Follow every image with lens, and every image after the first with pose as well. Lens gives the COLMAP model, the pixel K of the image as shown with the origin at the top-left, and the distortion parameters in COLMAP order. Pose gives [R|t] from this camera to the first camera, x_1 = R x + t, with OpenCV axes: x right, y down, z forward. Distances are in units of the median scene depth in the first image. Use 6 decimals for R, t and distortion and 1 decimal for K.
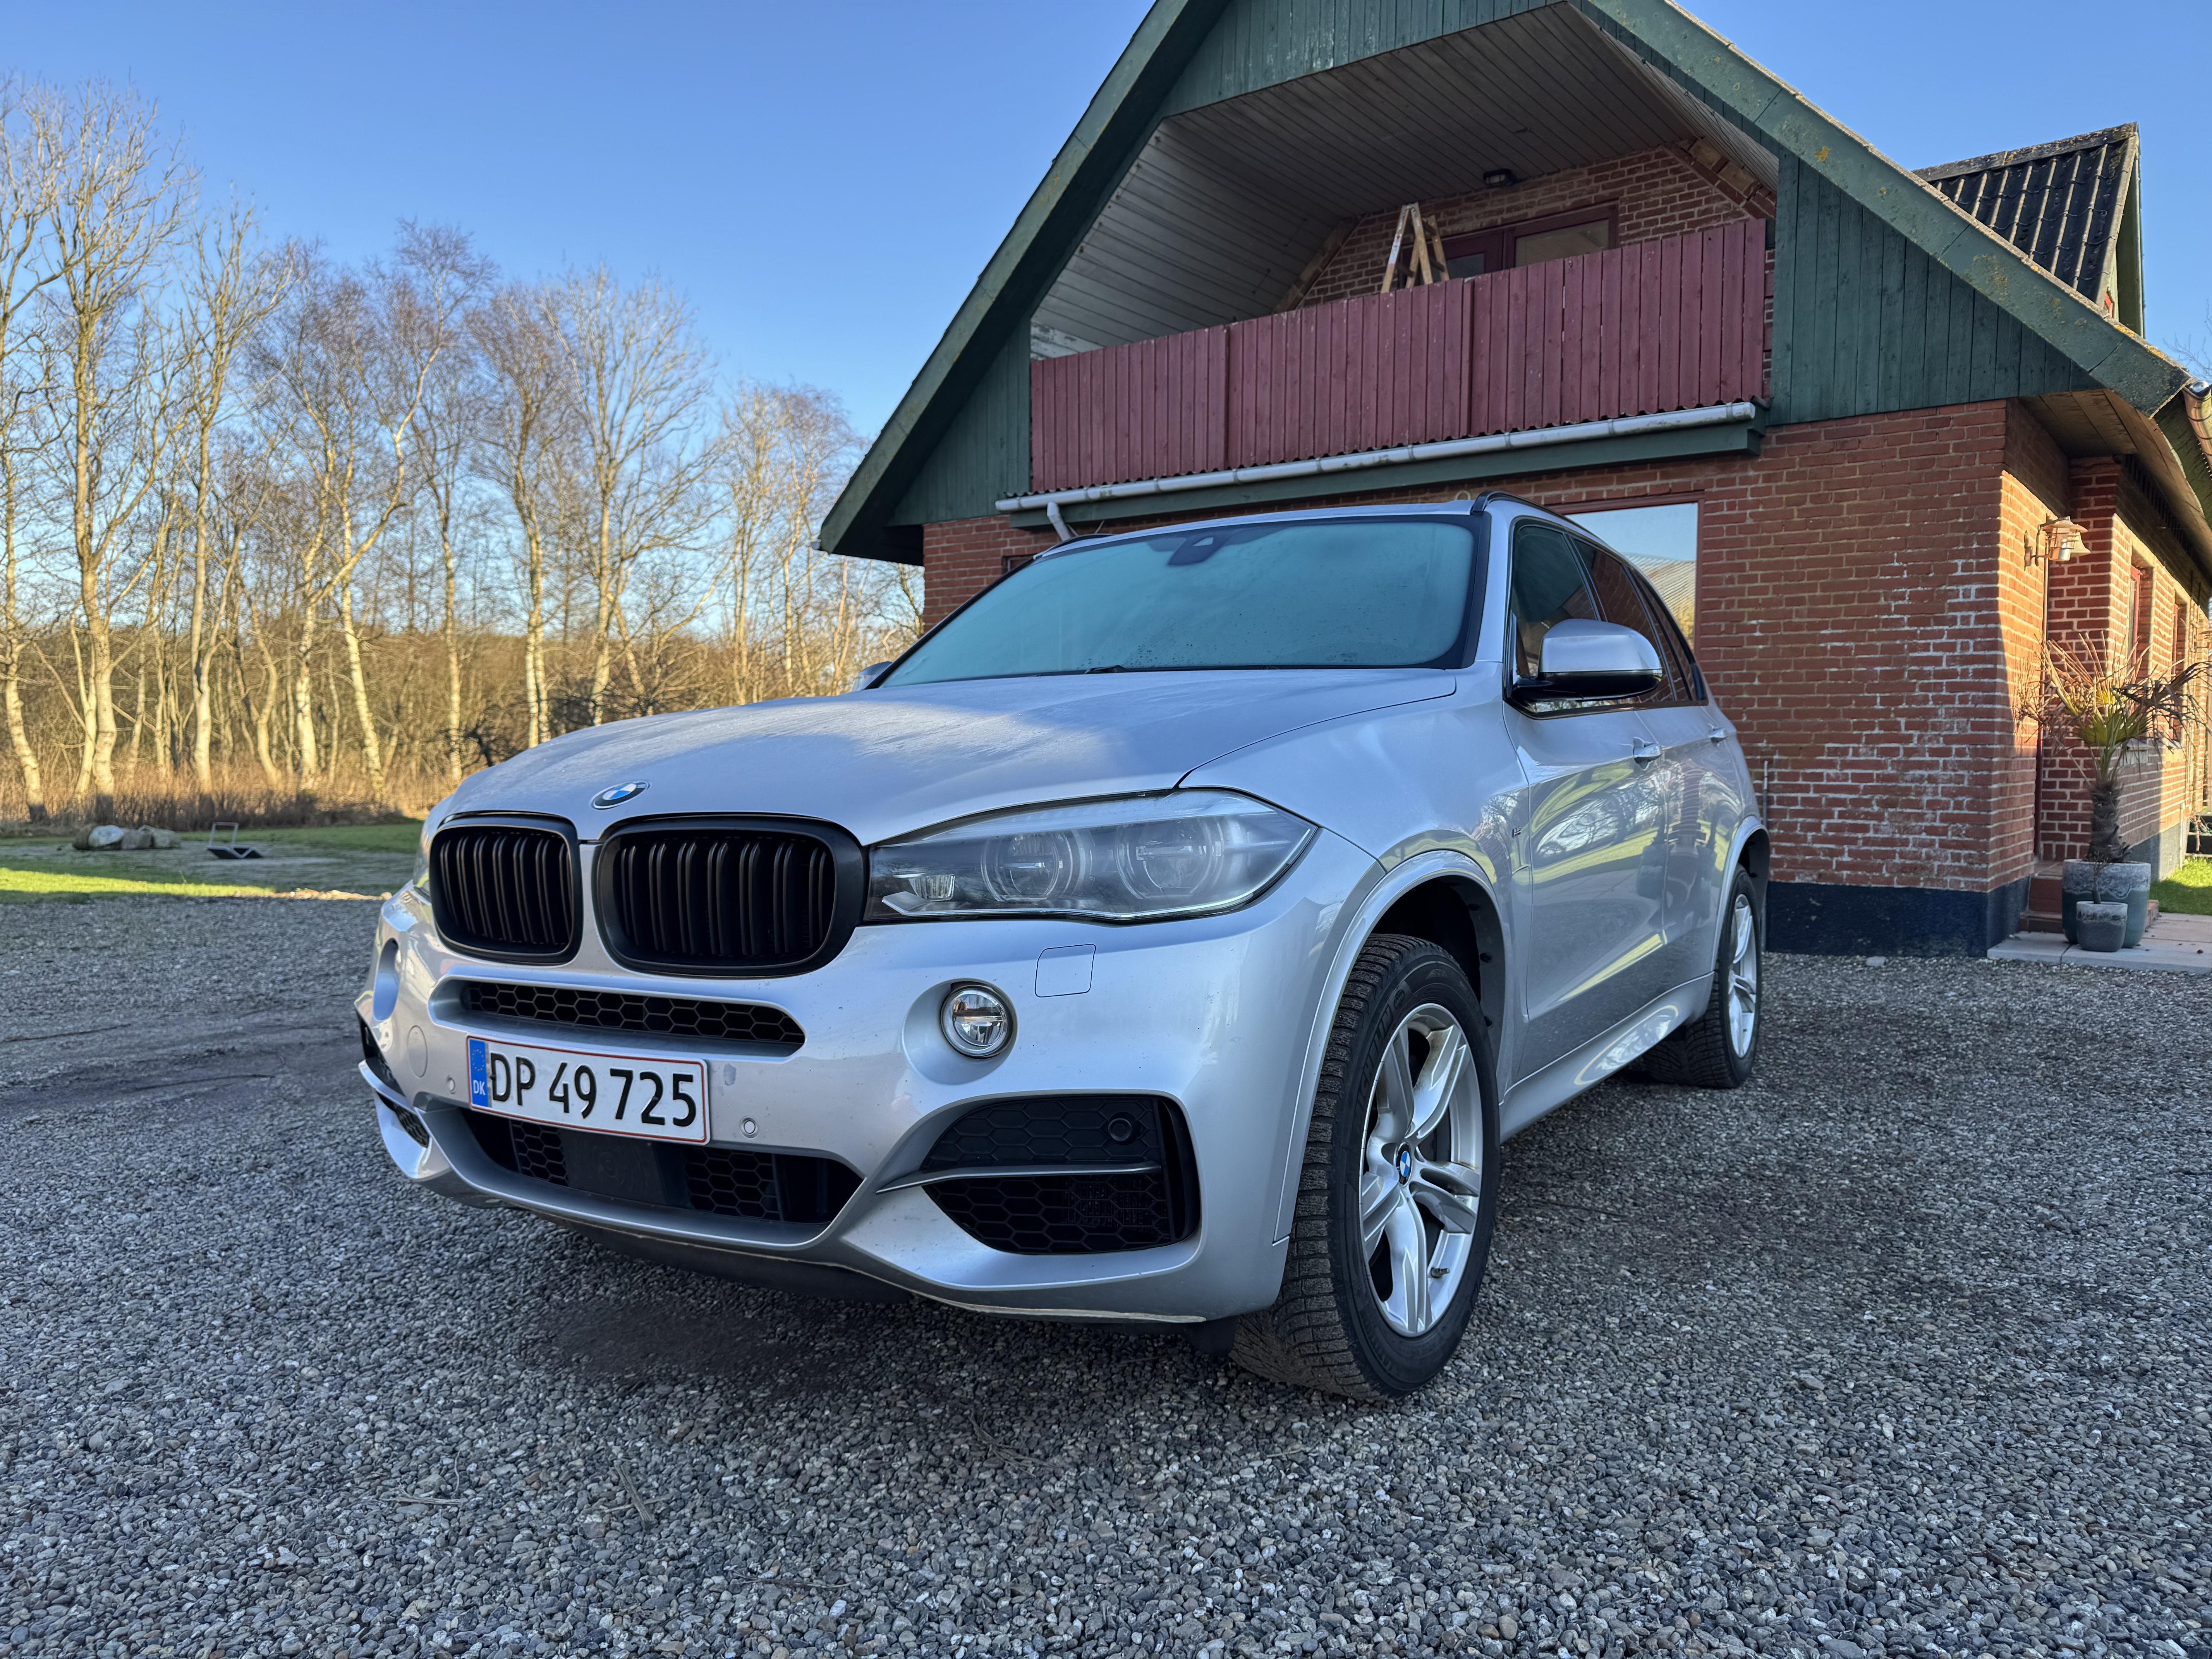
lens RADIAL K [[1560.3, 0, 1101.8], [0, 1560.3, 836.0], [0, 0, 1]] dist [0.032114, -0.030308]
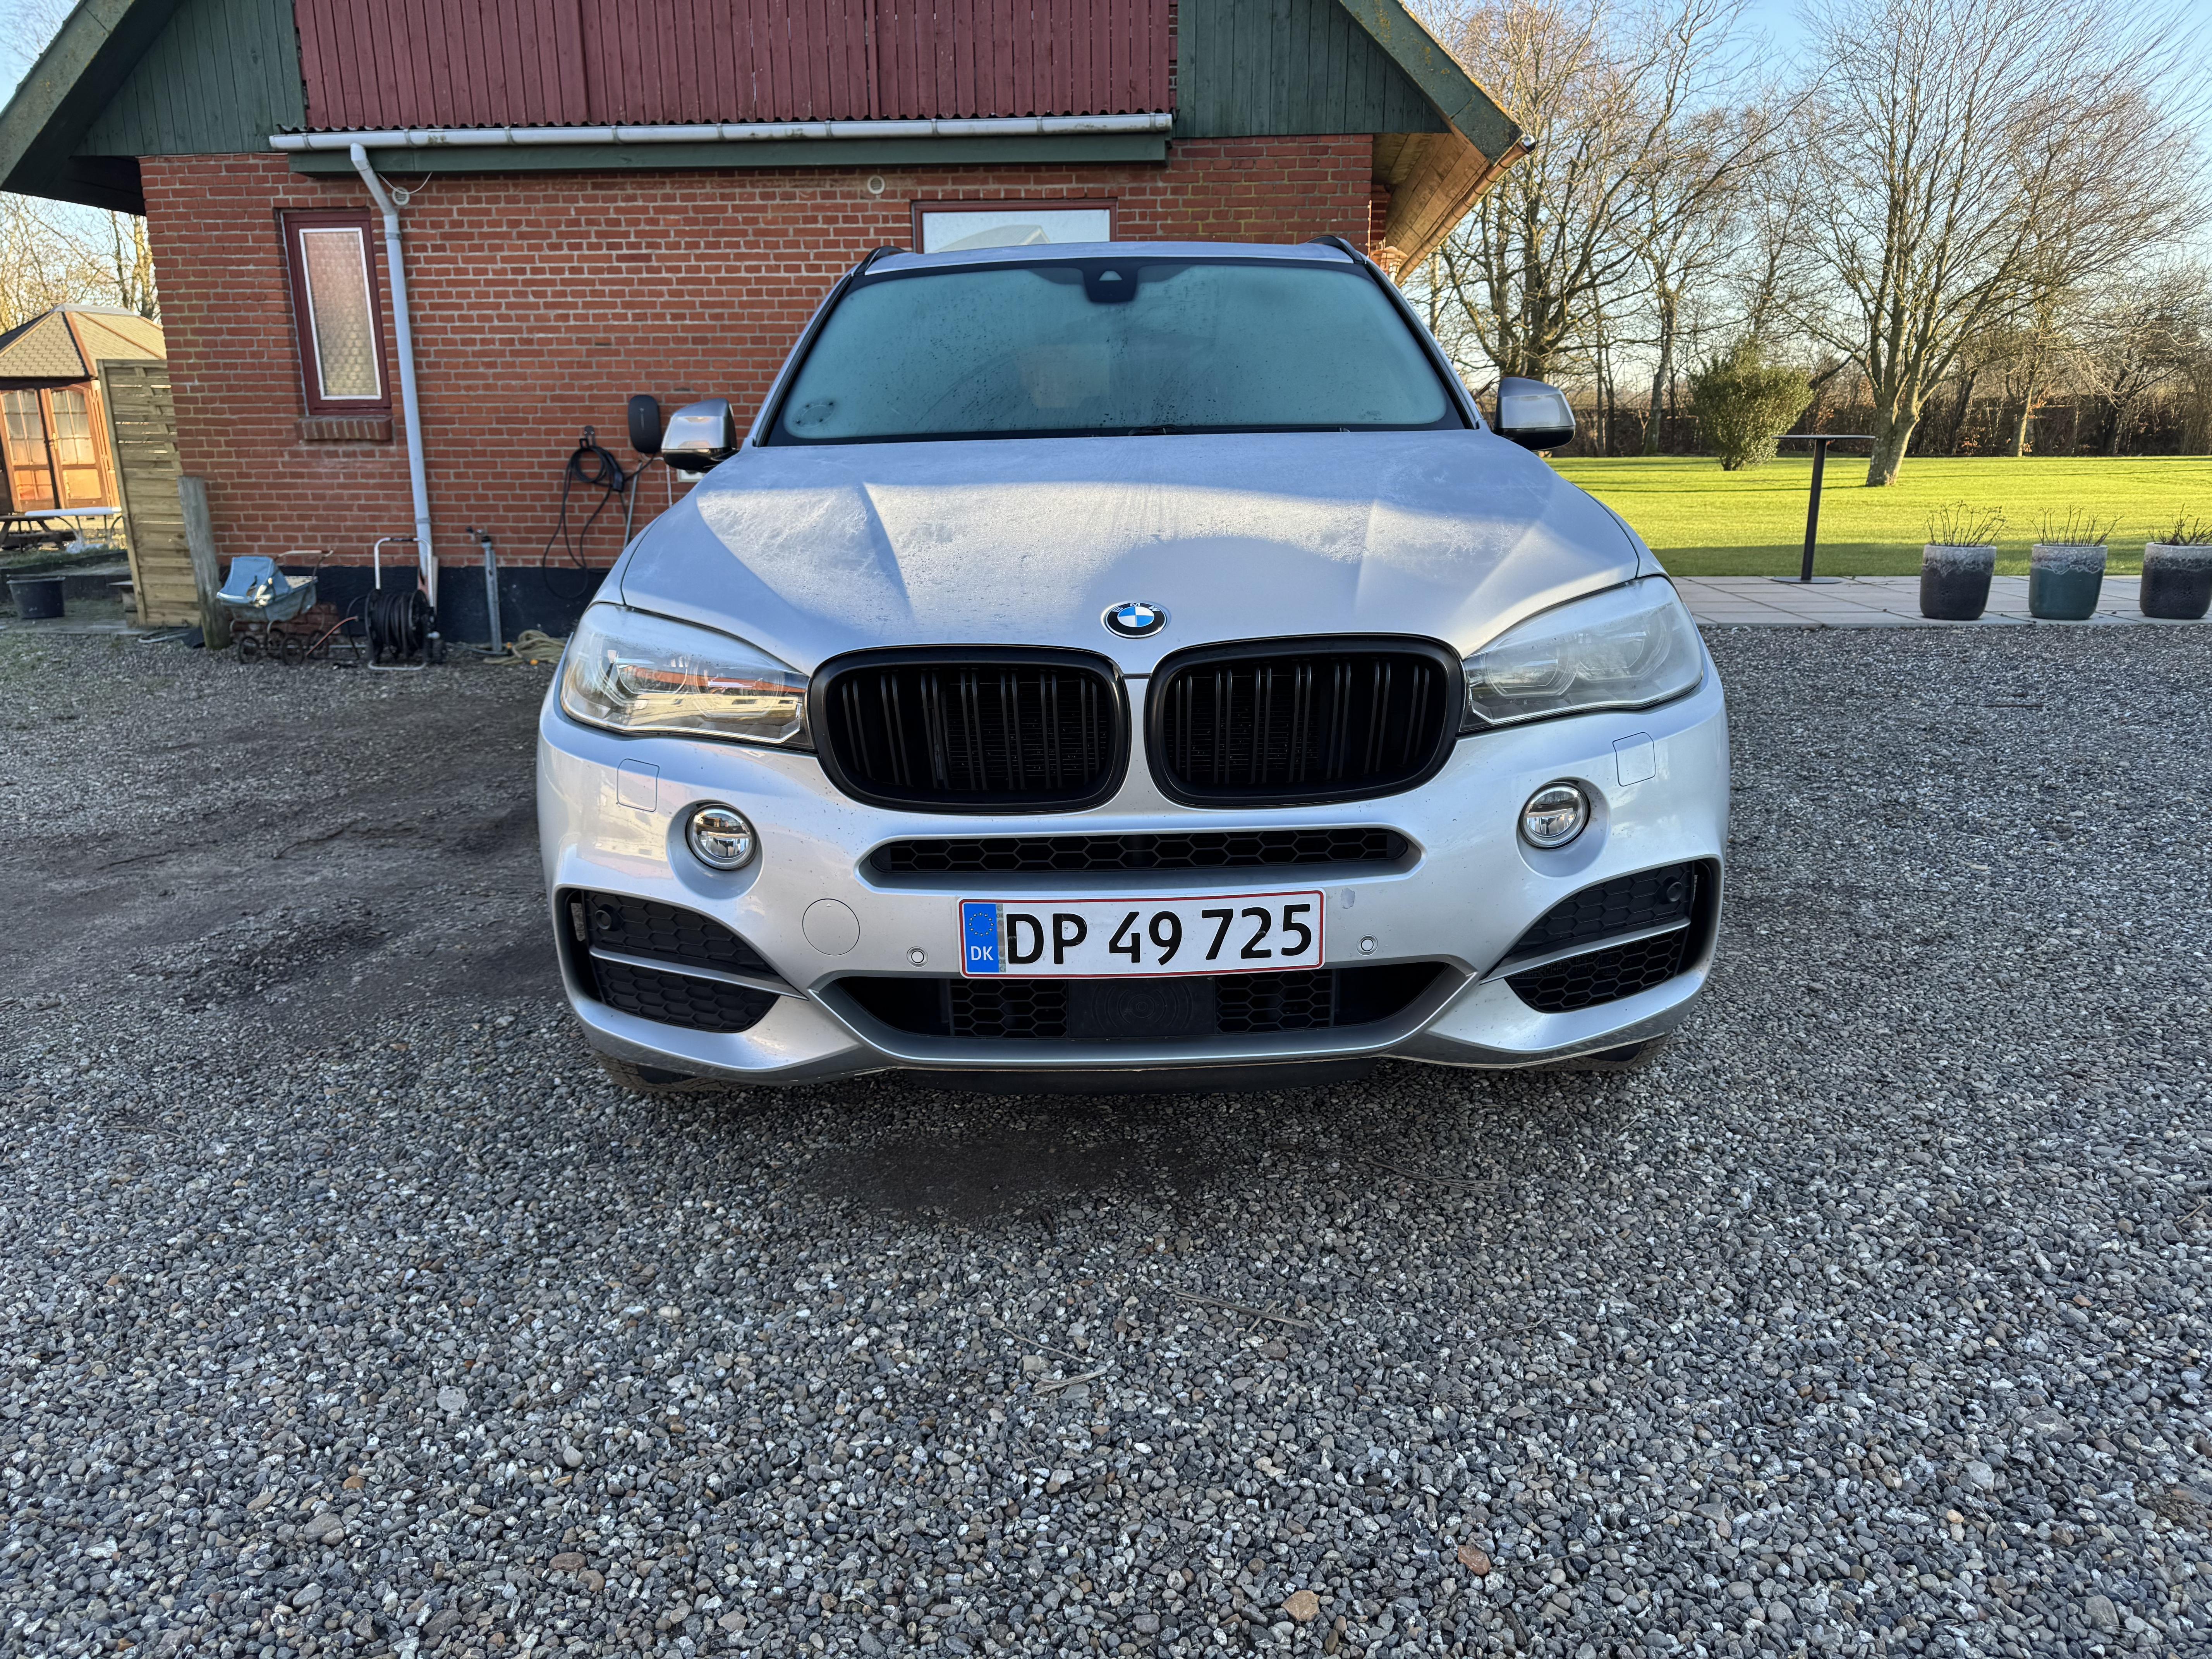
lens RADIAL K [[1560.3, 0, 1103.1], [0, 1560.3, 827.0], [0, 0, 1]] dist [0.032114, -0.030308]
pose [[0.850659, -0.138719, 0.507085, -0.816522], [0.035894, 0.977634, 0.207229, -0.099011], [-0.524490, -0.158080, 0.836612, 0.229984]]
